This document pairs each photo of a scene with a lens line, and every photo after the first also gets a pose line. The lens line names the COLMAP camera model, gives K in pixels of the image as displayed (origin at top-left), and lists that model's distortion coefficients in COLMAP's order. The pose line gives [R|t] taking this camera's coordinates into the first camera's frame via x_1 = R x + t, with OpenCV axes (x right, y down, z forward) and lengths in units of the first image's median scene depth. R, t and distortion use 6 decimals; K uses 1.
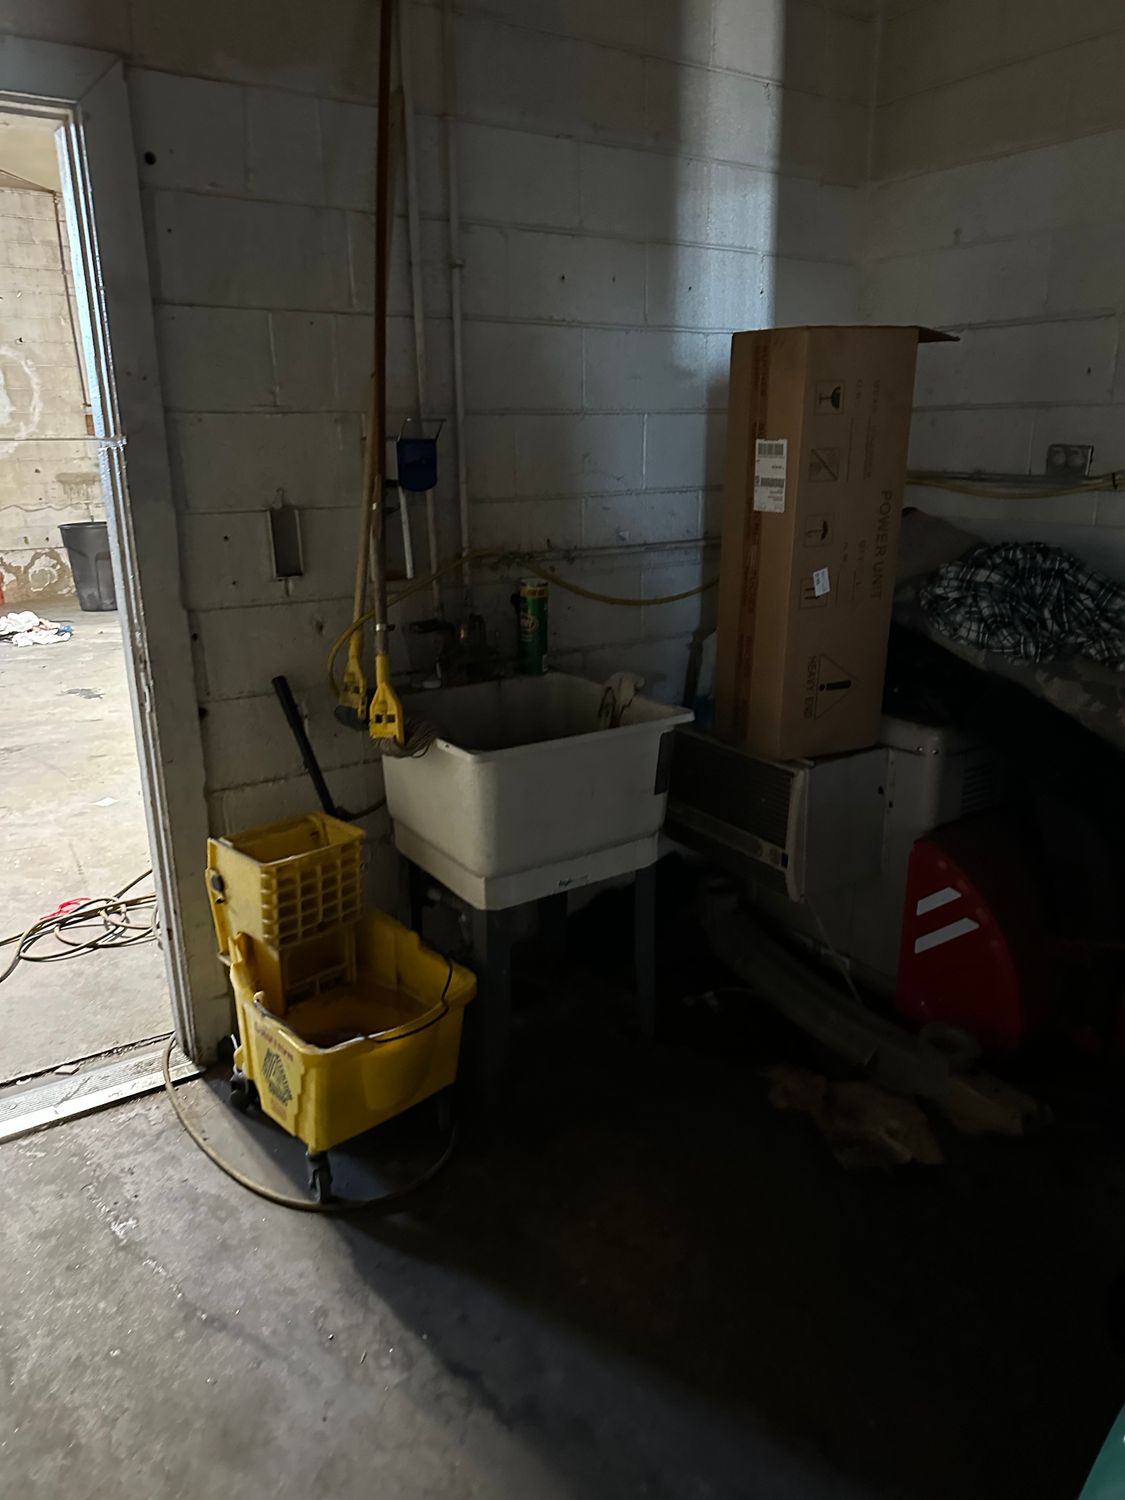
lens RADIAL K [[1051.9, 0, 561.6], [0, 1051.9, 745.3], [0, 0, 1]] dist [0.061769, -0.070879]
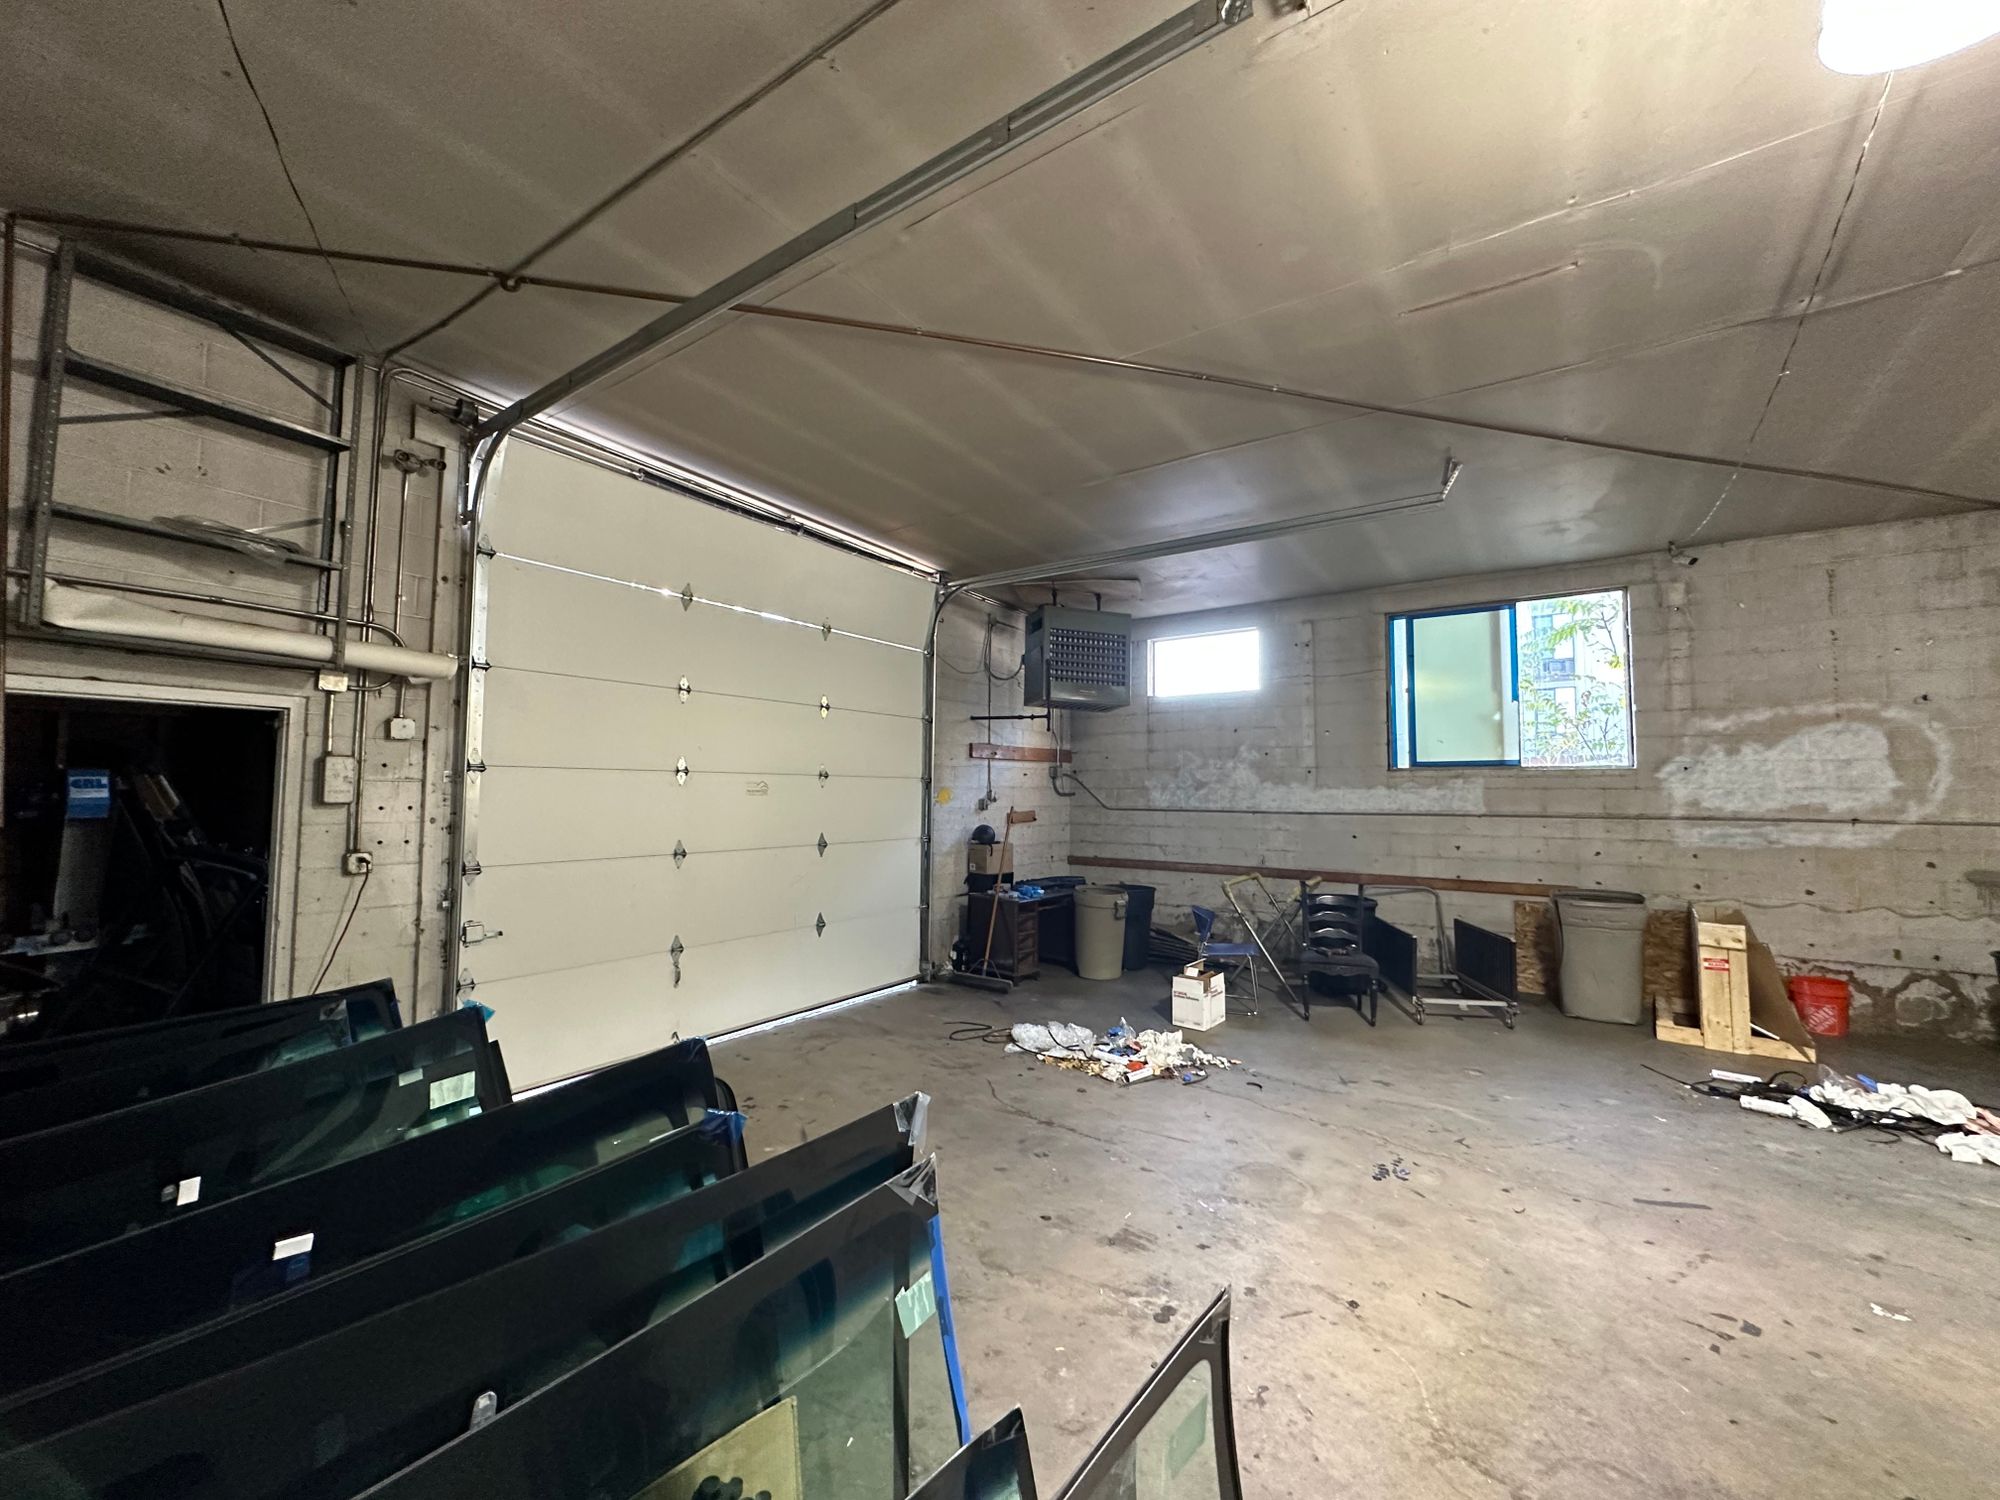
lens RADIAL K [[801.4, 0, 1011.2], [0, 801.4, 743.9], [0, 0, 1]] dist [0.000055, 0.002467]
pose [[0.364955, -0.052492, -0.929544, -0.206416], [-0.273046, 0.948473, -0.160763, -0.075673], [0.890086, 0.312480, 0.331817, 0.230543]]
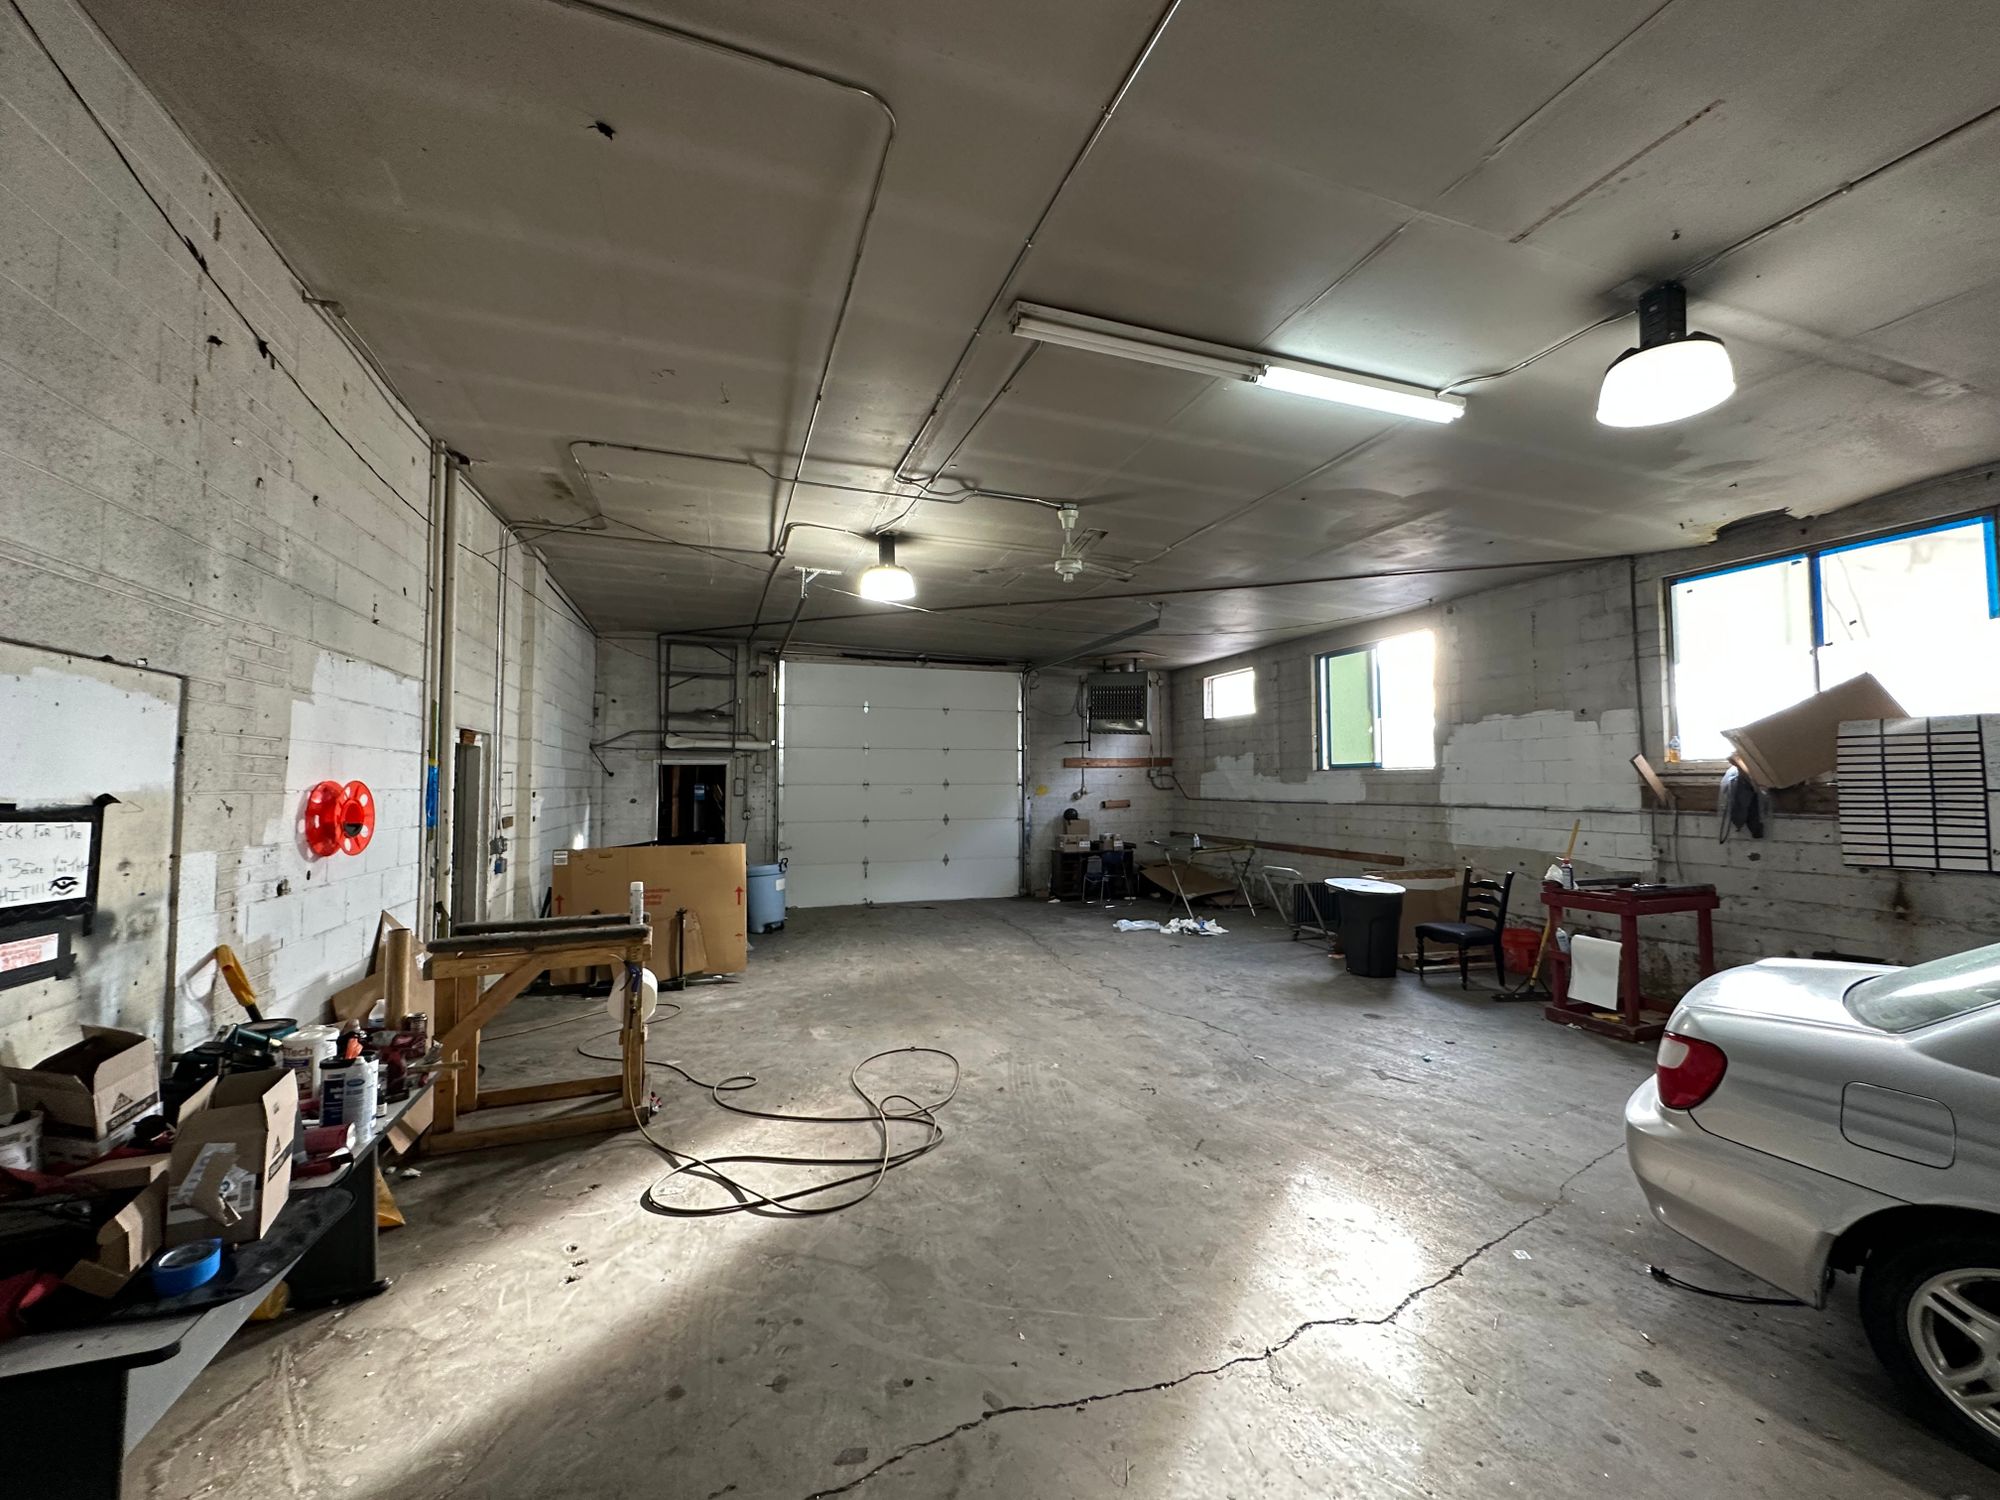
lens RADIAL K [[801.4, 0, 1002.1], [0, 801.4, 744.3], [0, 0, 1]] dist [0.000055, 0.002467]
pose [[-0.248564, -0.044861, -0.967576, 0.308329], [-0.273562, 0.961511, 0.025696, -0.217730], [0.929183, 0.271079, -0.251269, 0.675072]]
